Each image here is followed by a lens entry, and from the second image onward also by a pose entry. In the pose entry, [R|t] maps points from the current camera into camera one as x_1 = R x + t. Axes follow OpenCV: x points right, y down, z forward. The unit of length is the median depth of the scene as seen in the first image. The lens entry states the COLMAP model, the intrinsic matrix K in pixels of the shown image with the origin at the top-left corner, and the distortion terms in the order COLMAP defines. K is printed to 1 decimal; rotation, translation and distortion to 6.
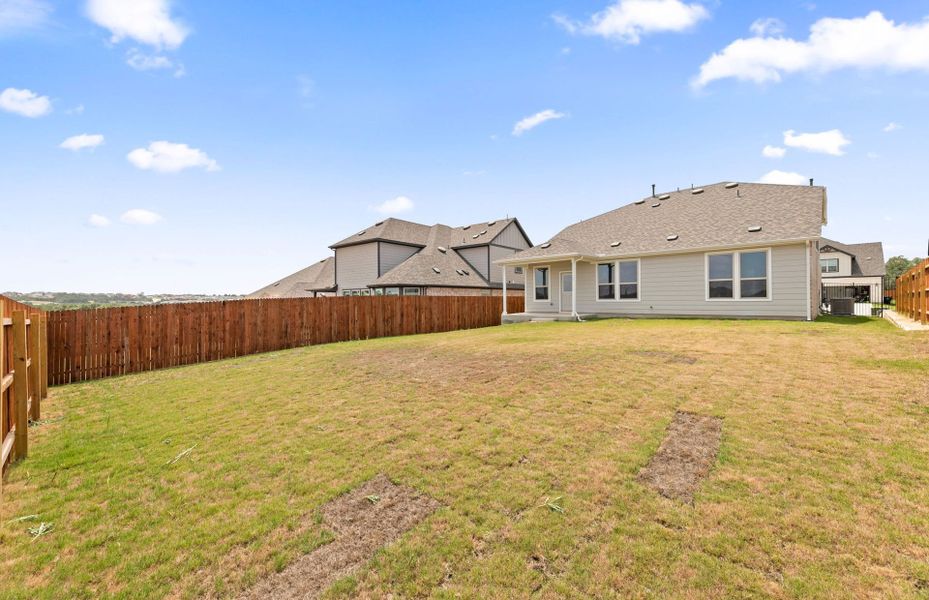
lens RADIAL K [[376.0, 0, 464.7], [0, 376.0, 301.9], [0, 0, 1]] dist [-0.001841, 0.000641]
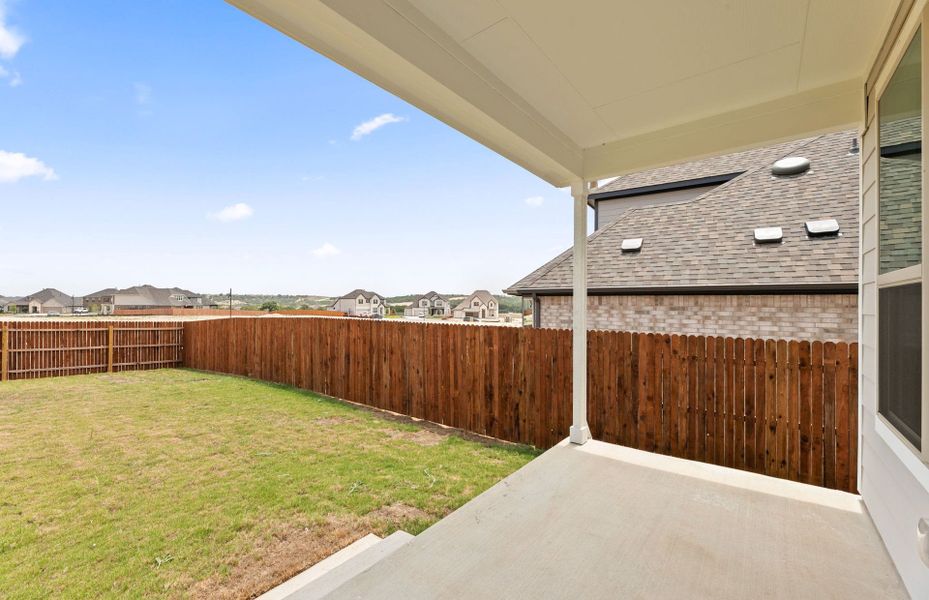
lens RADIAL K [[376.0, 0, 463.6], [0, 376.0, 304.3], [0, 0, 1]] dist [-0.001841, 0.000641]
pose [[0.096423, 0.010207, -0.995288, 0.296958], [-0.009659, 0.999910, 0.009319, -0.036432], [0.995294, 0.008715, 0.096513, 0.950322]]
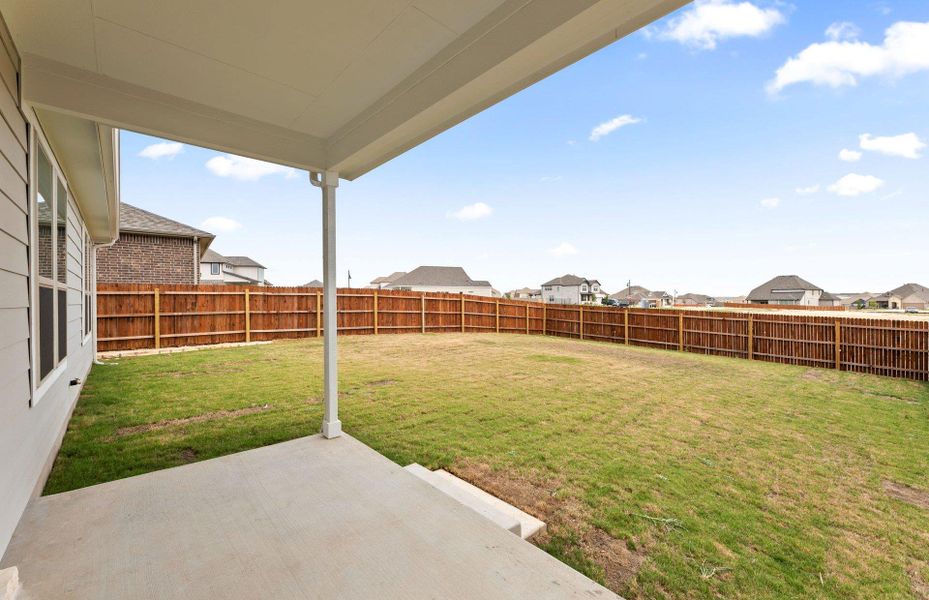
lens RADIAL K [[376.0, 0, 462.3], [0, 376.0, 302.5], [0, 0, 1]] dist [-0.001841, 0.000641]
pose [[-0.998523, 0.012063, 0.052983, 0.179426], [0.012737, 0.999842, 0.012406, -0.035066], [-0.052825, 0.013062, -0.998518, 1.071091]]
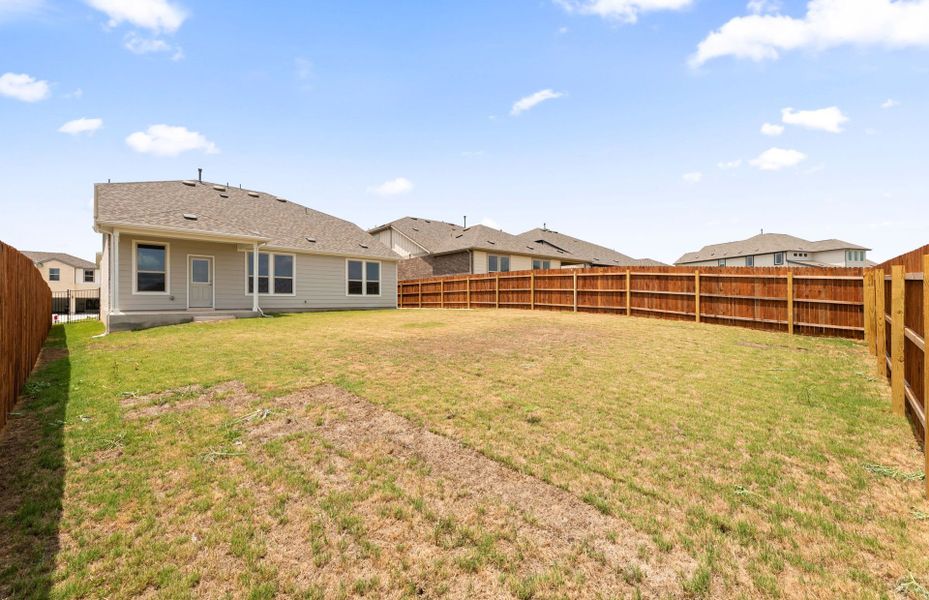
lens RADIAL K [[376.0, 0, 455.2], [0, 376.0, 299.4], [0, 0, 1]] dist [-0.001841, 0.000641]
pose [[0.036492, 0.016995, 0.999189, -0.474276], [0.007649, 0.999821, -0.017285, 0.025387], [-0.999305, 0.008274, 0.036355, 0.463481]]
